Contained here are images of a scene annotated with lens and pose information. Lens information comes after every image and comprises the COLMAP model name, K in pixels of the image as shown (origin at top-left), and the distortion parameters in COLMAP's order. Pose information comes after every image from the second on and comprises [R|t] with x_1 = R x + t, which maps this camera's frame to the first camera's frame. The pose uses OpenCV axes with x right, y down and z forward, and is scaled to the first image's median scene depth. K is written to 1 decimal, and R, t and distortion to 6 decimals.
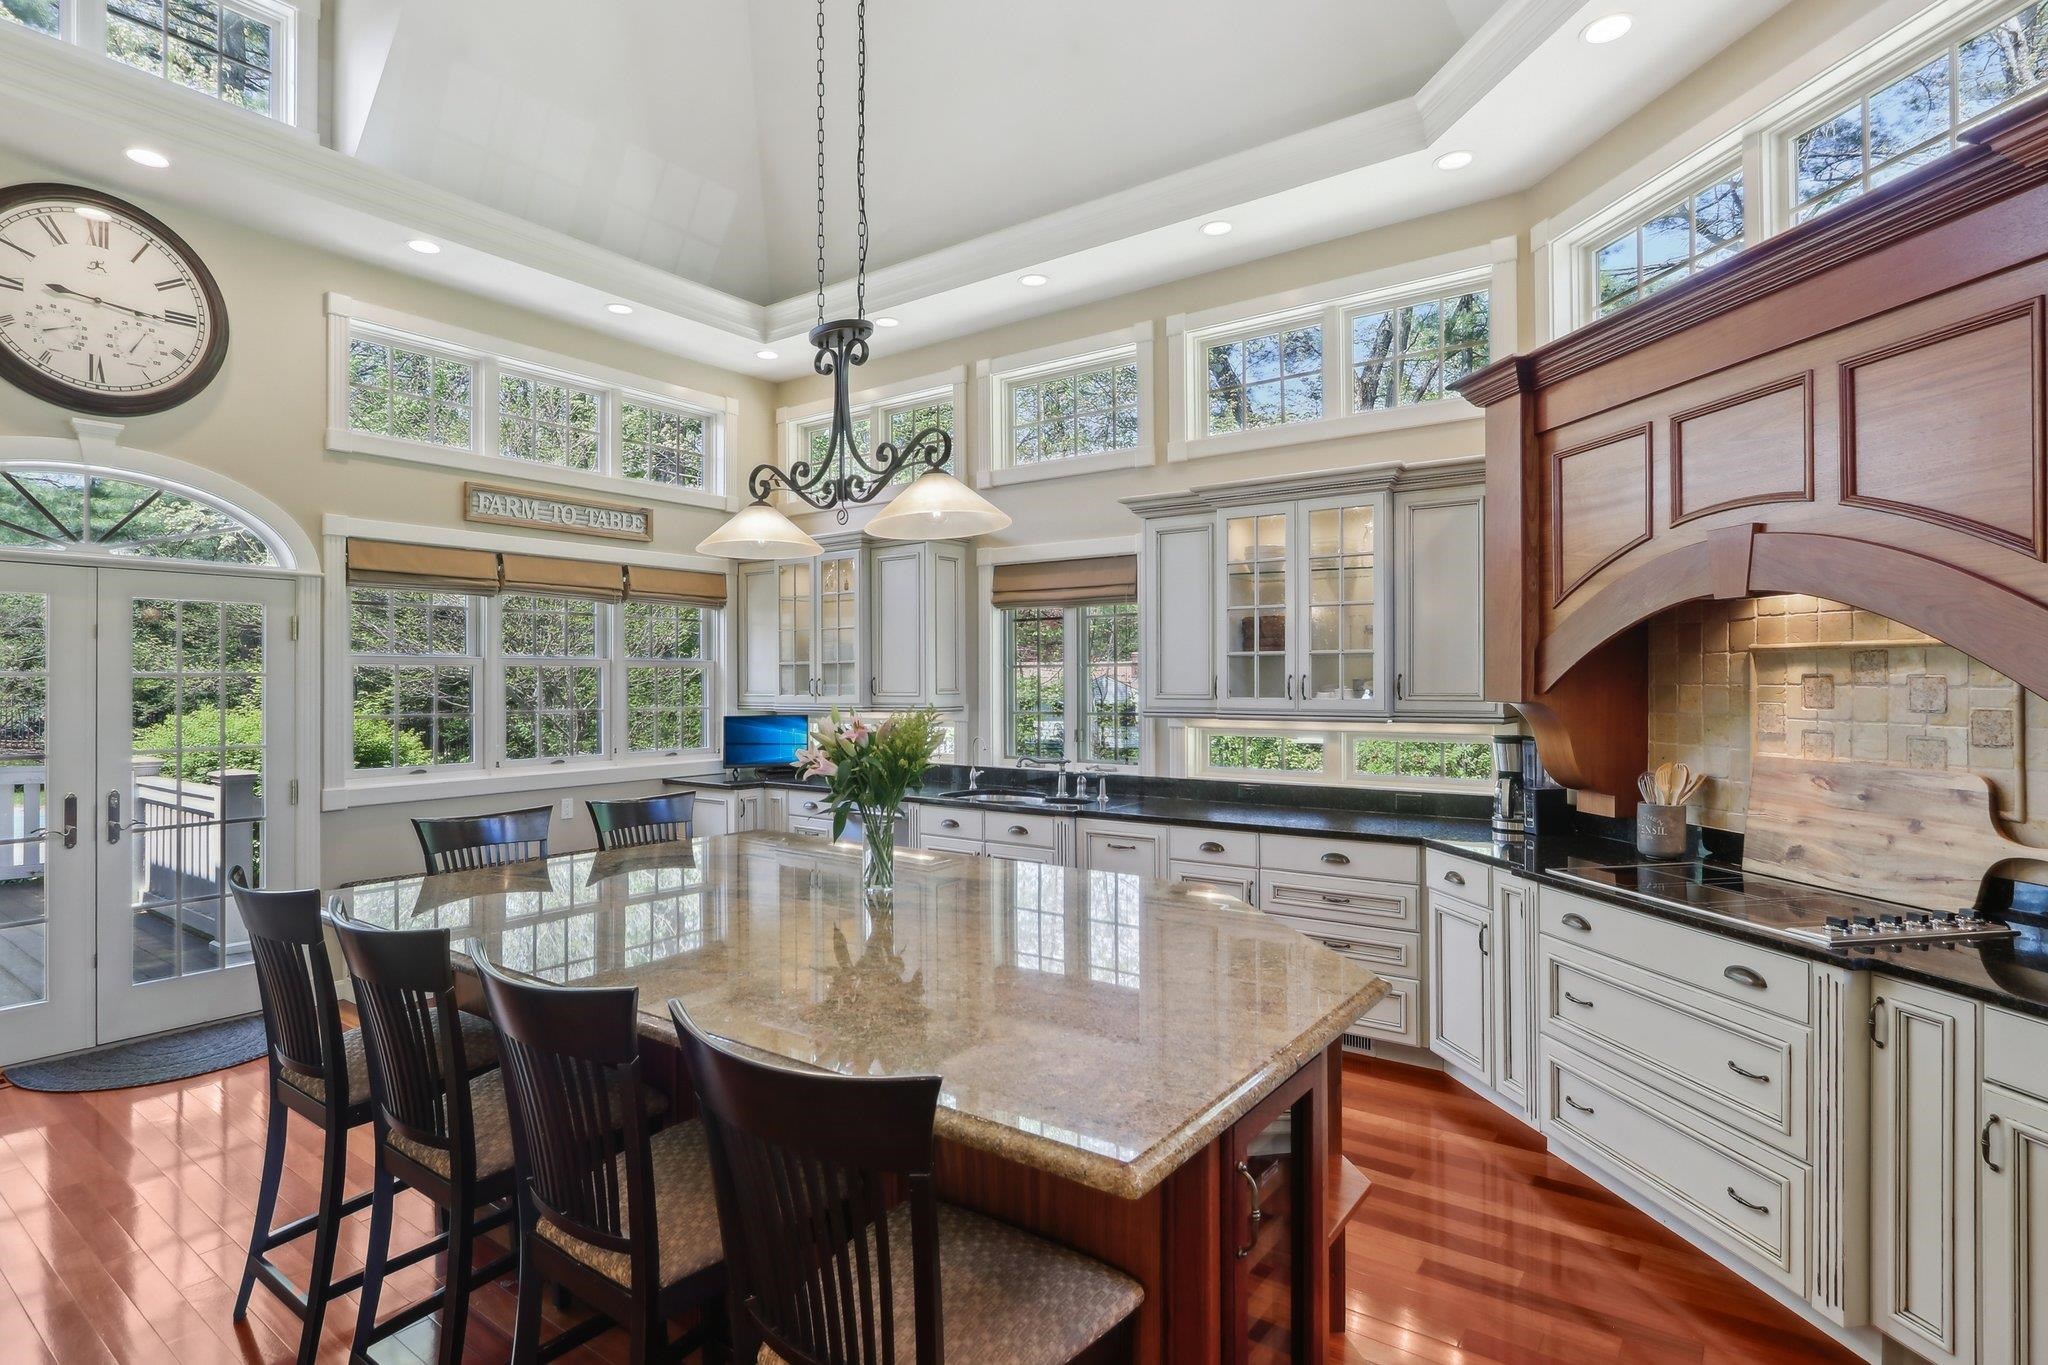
lens RADIAL K [[1010.0, 0, 1023.8], [0, 1010.0, 673.4], [0, 0, 1]] dist [0.001920, 0.001560]
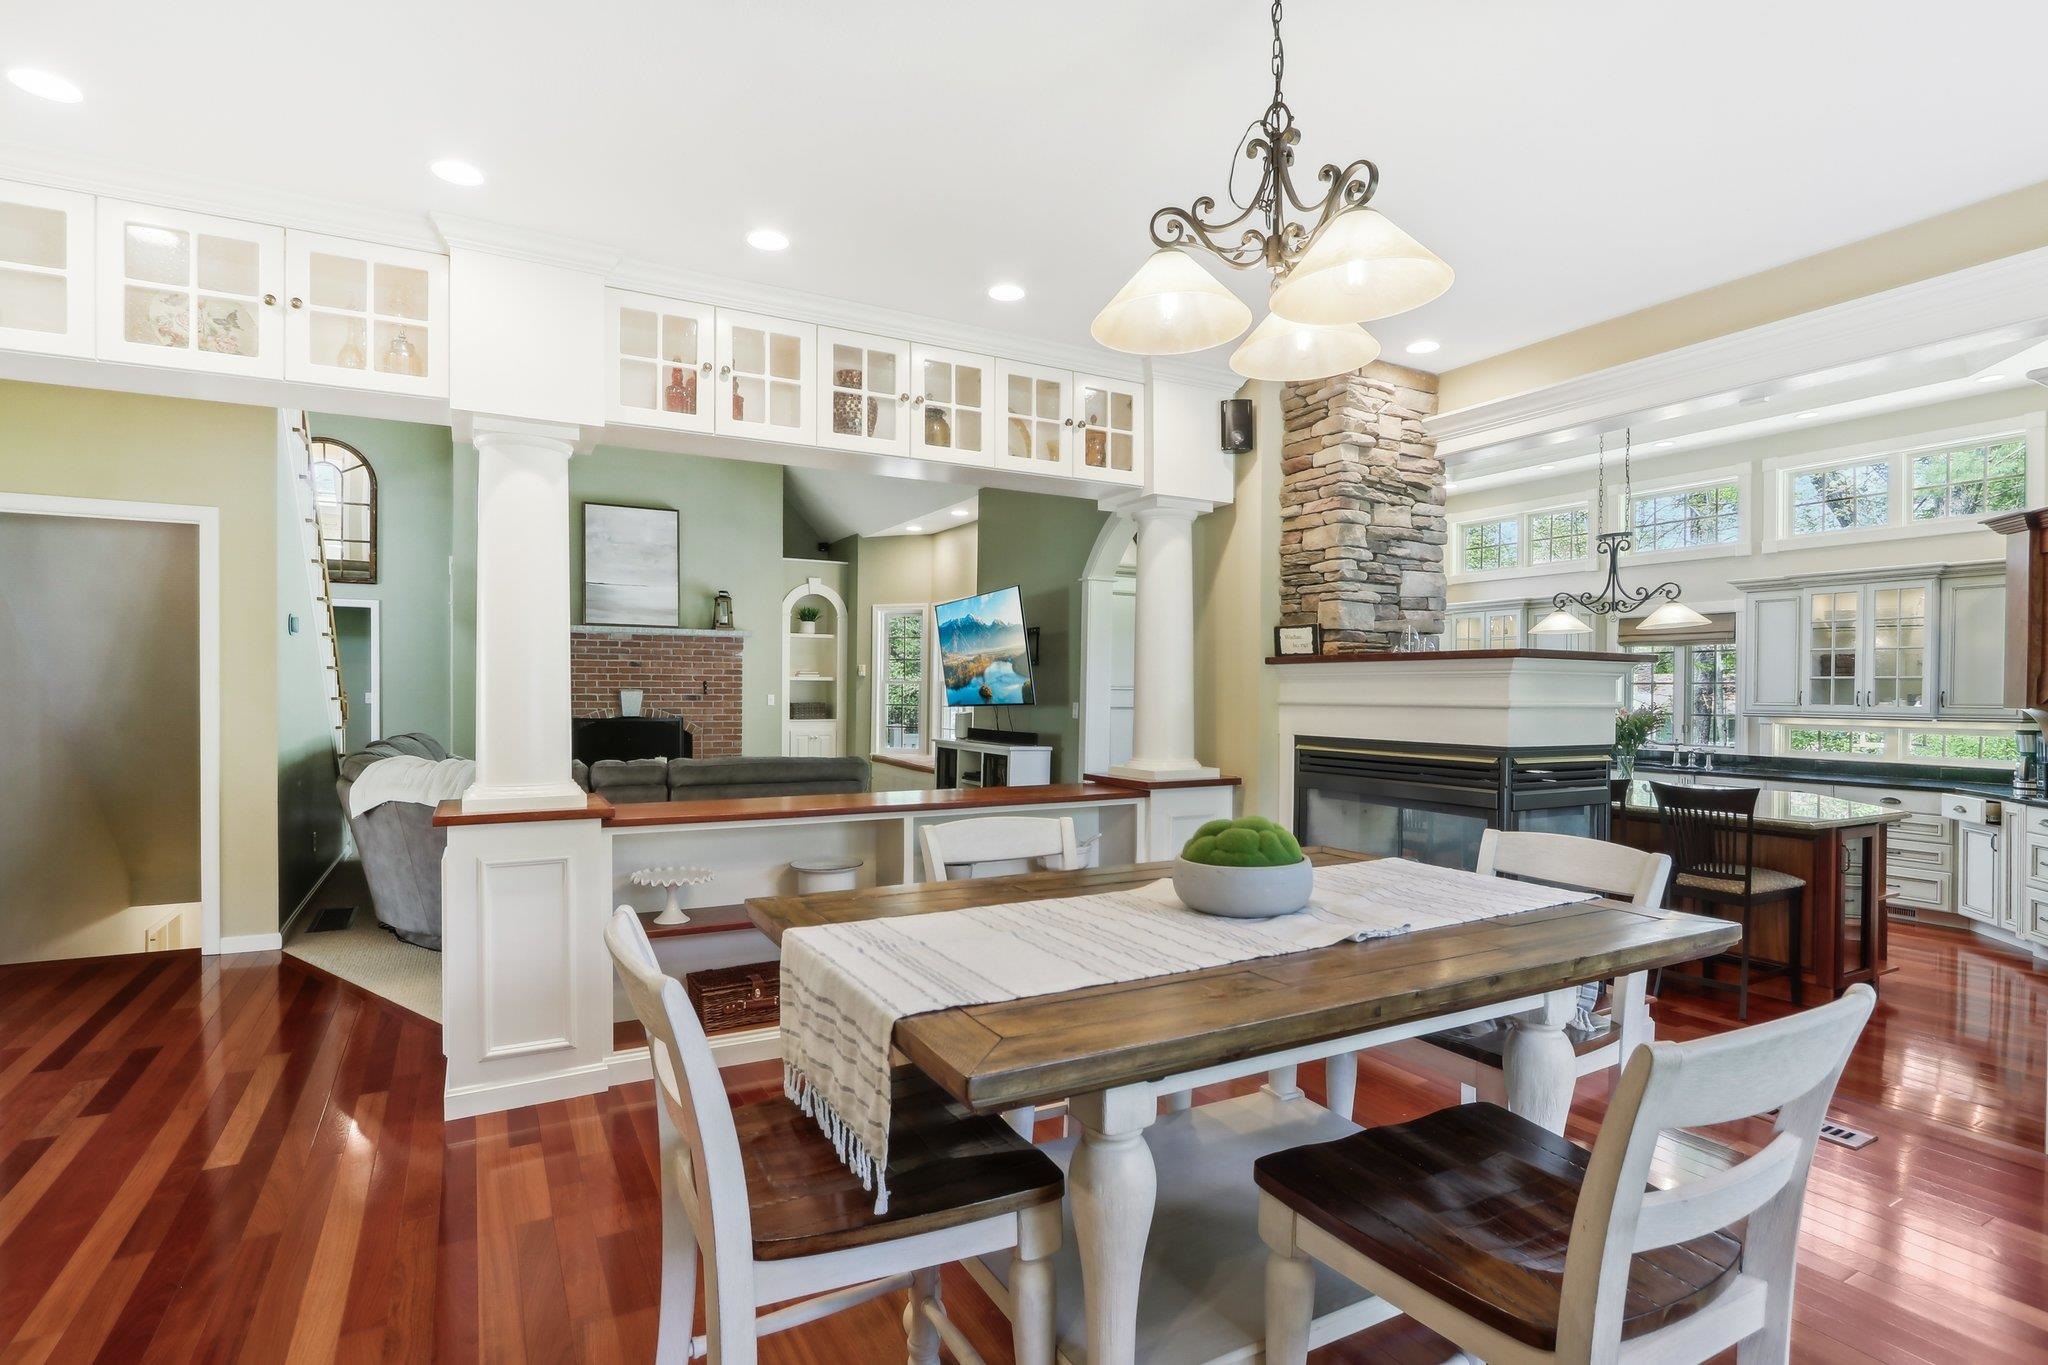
lens RADIAL K [[1014.8, 0, 1030.1], [0, 1014.8, 697.5], [0, 0, 1]] dist [-0.000585, 0.001083]
pose [[0.913908, 0.012412, -0.405732, -0.288668], [-0.007035, 0.999867, 0.014740, -0.003012], [0.405861, -0.010616, 0.913873, -1.020742]]
